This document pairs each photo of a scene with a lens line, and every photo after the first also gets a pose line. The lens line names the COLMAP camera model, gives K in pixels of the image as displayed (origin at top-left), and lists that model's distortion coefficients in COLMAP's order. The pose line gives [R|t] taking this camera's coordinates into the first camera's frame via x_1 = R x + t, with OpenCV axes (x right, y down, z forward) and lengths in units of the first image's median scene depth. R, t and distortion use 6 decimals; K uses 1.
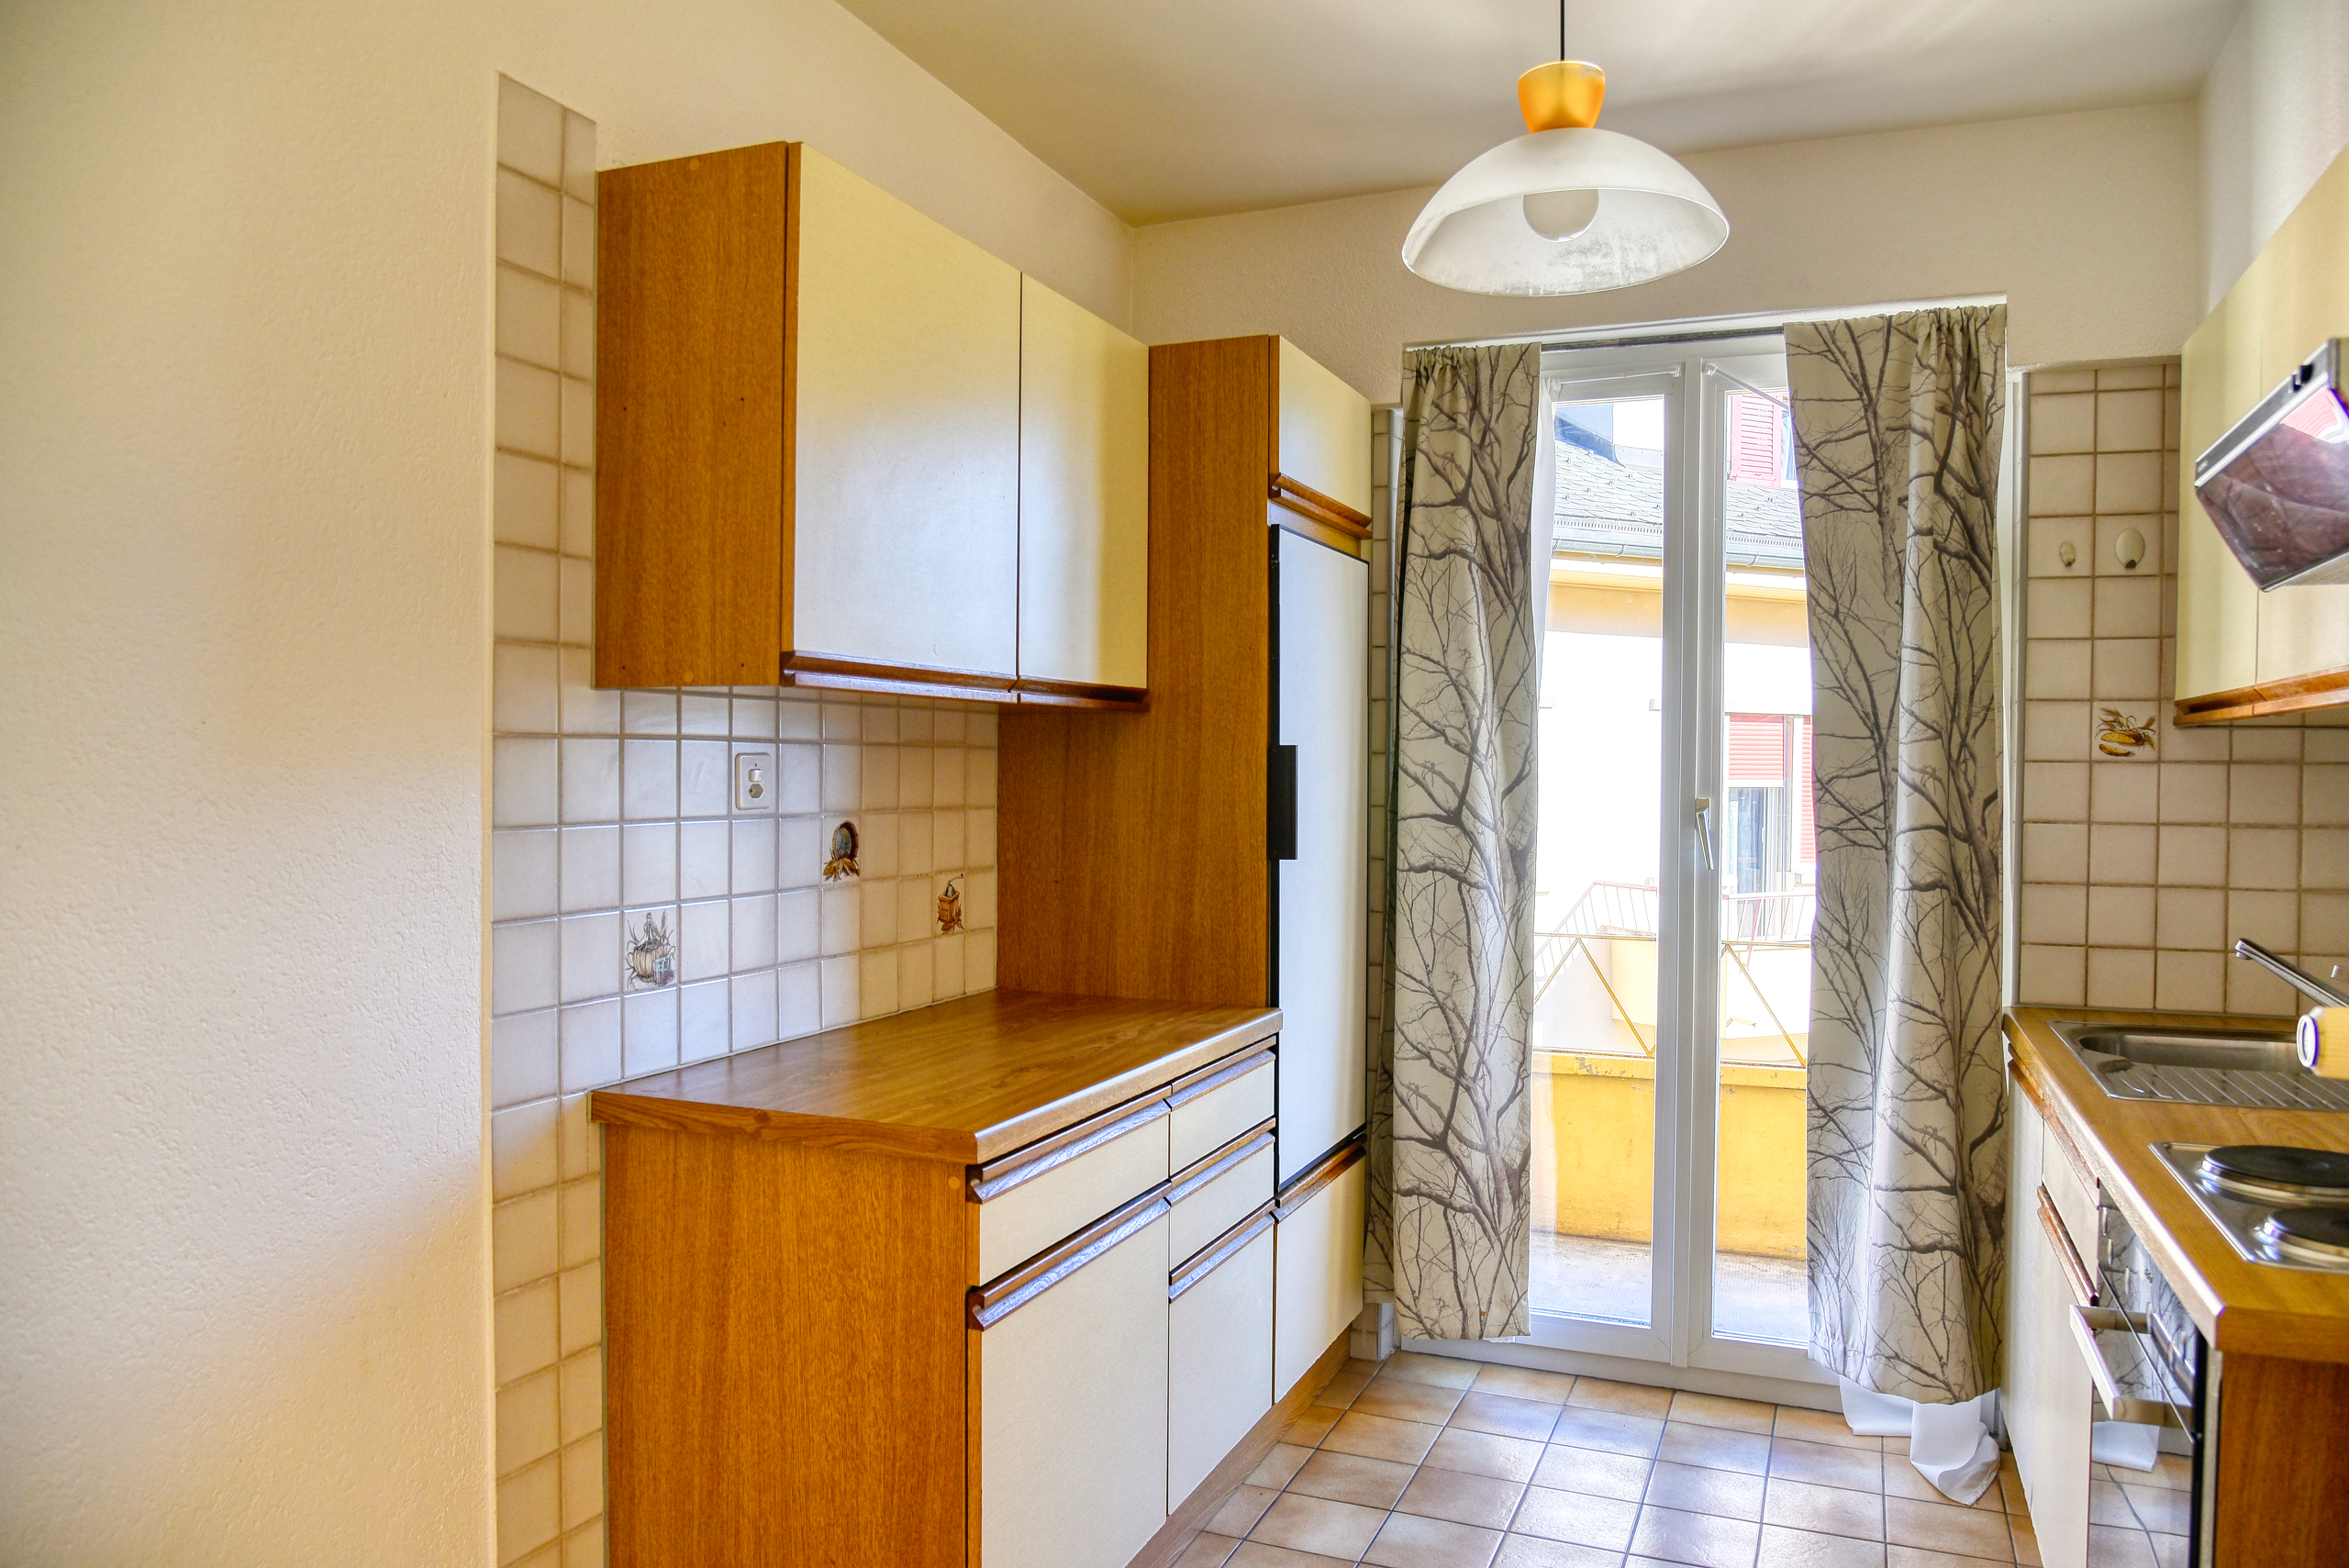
lens RADIAL K [[1622.1, 0, 1195.2], [0, 1622.1, 798.8], [0, 0, 1]] dist [-0.049523, 0.007225]
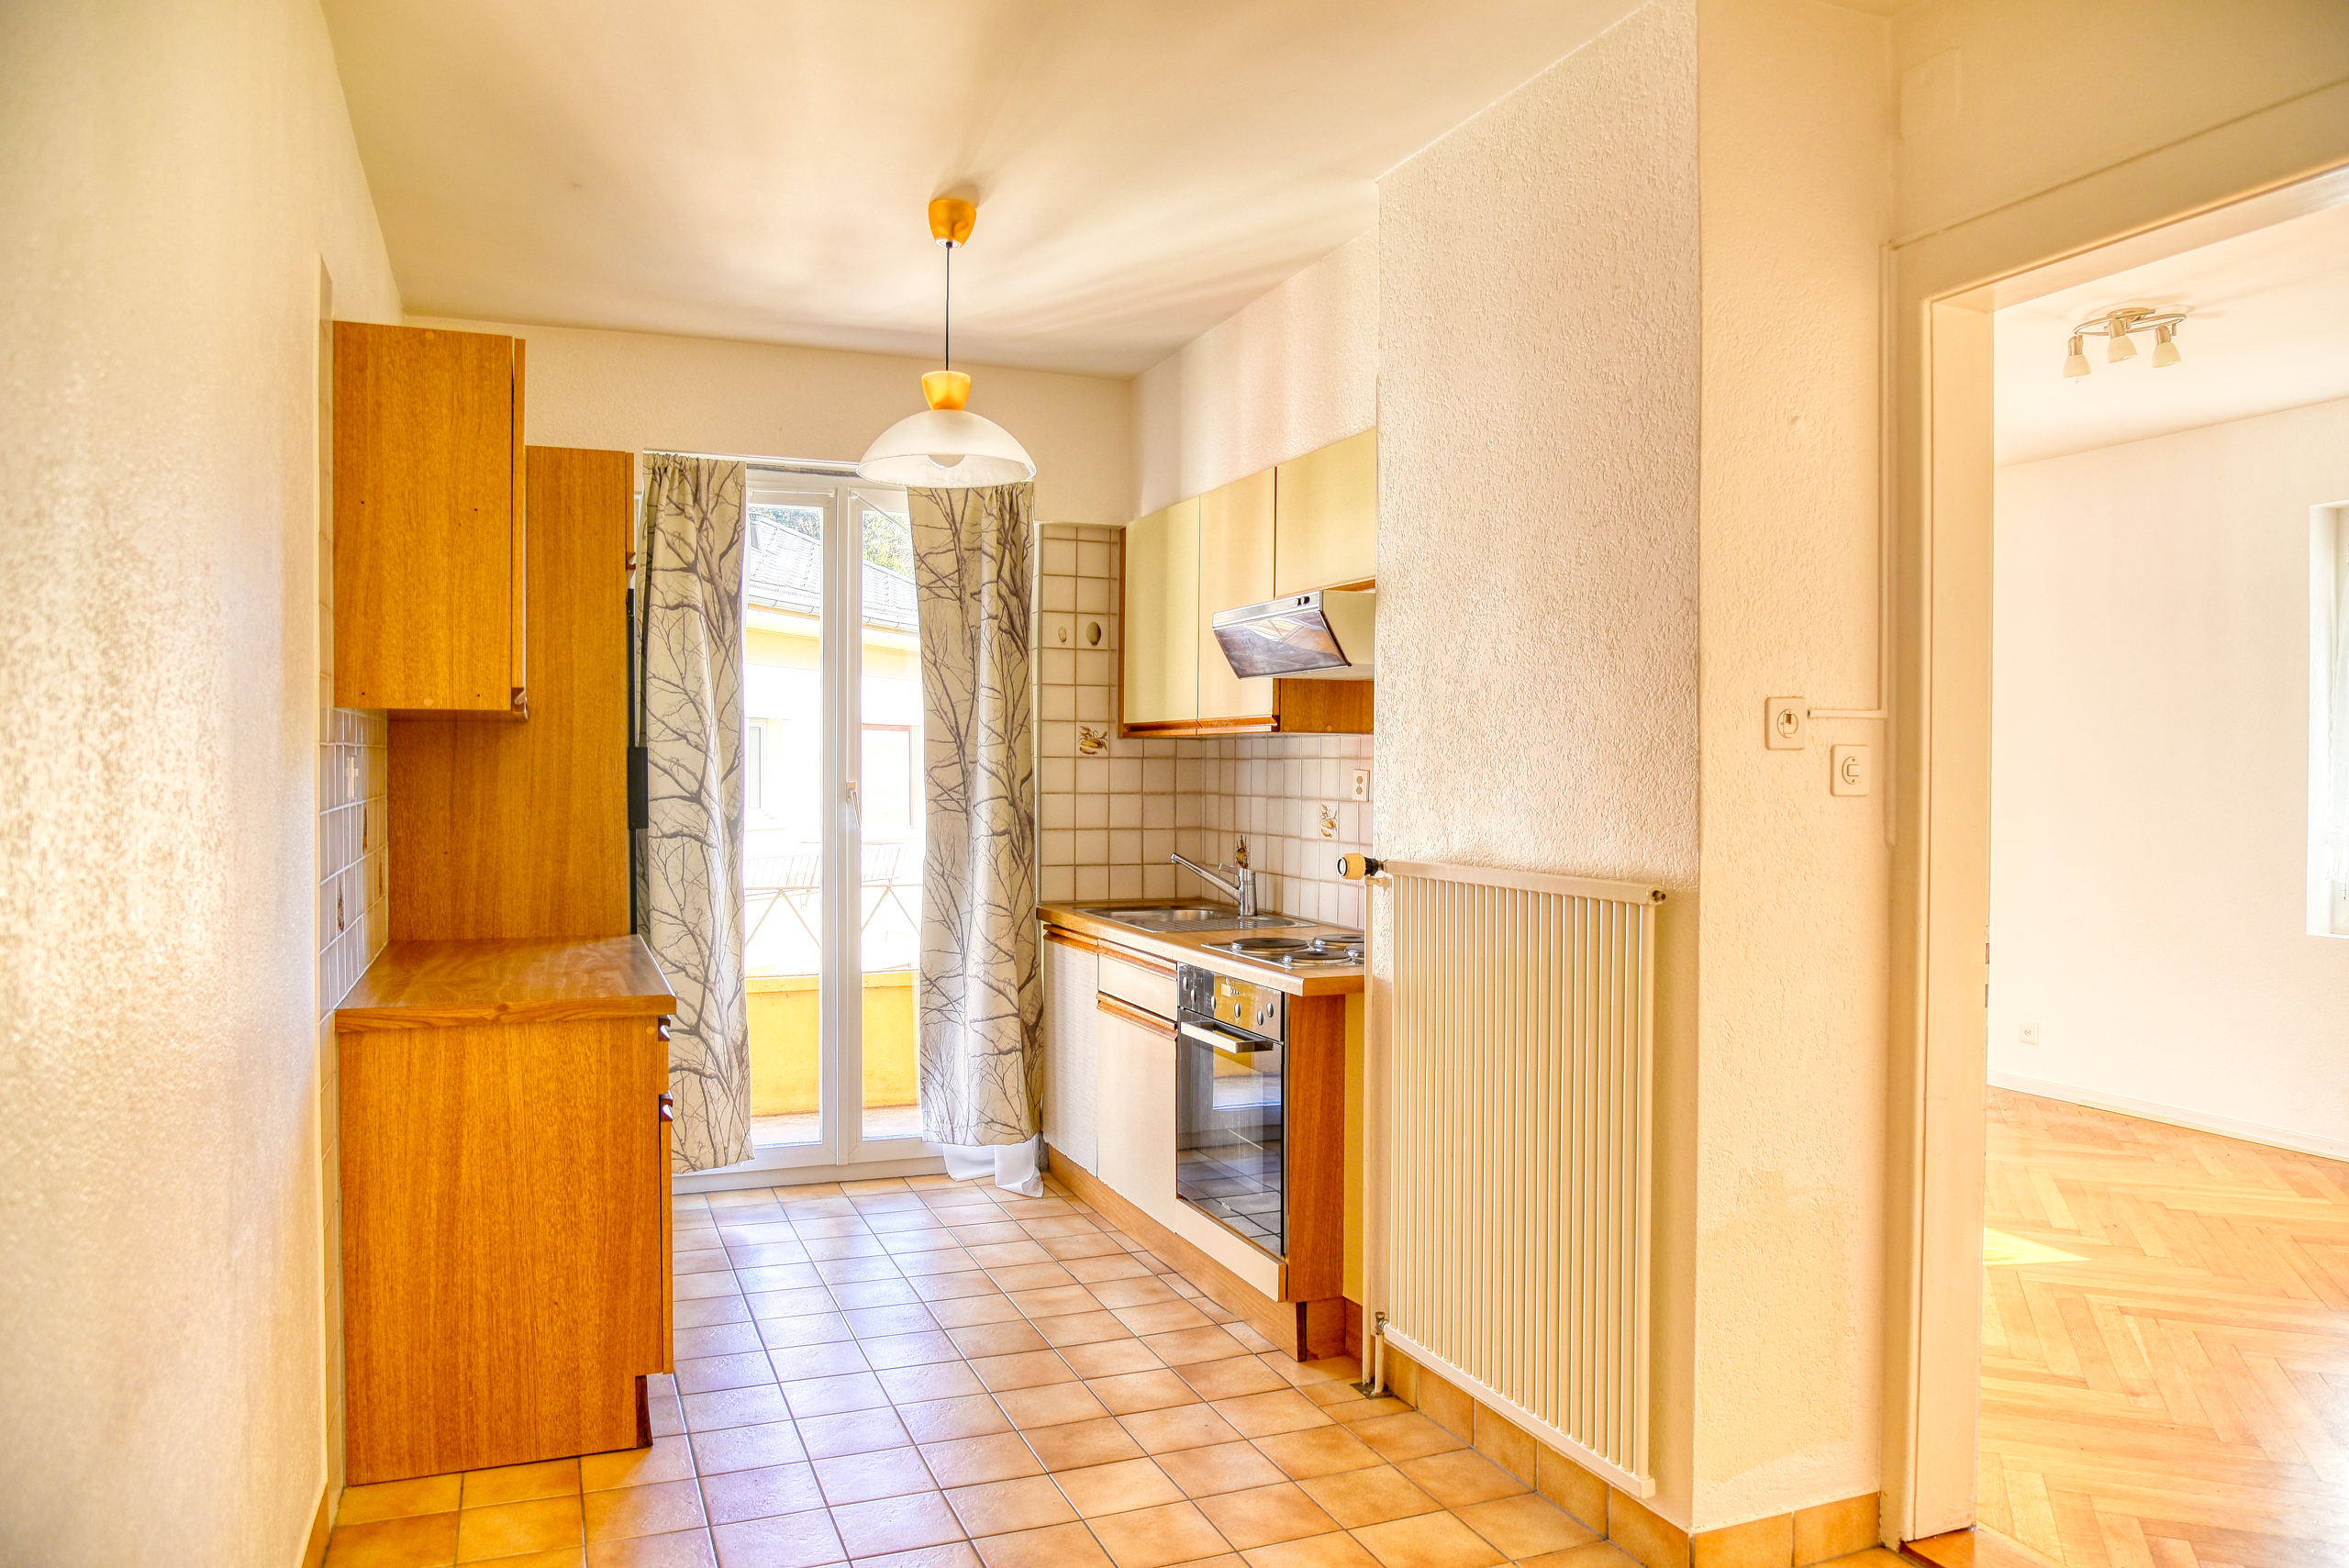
lens RADIAL K [[1622.1, 0, 1154.9], [0, 1622.1, 798.9], [0, 0, 1]] dist [-0.049523, 0.007225]
pose [[0.722395, -0.018971, 0.691220, -0.578409], [0.012474, 0.999818, 0.014405, -0.002677], [-0.691368, -0.001784, 0.722500, -0.311836]]
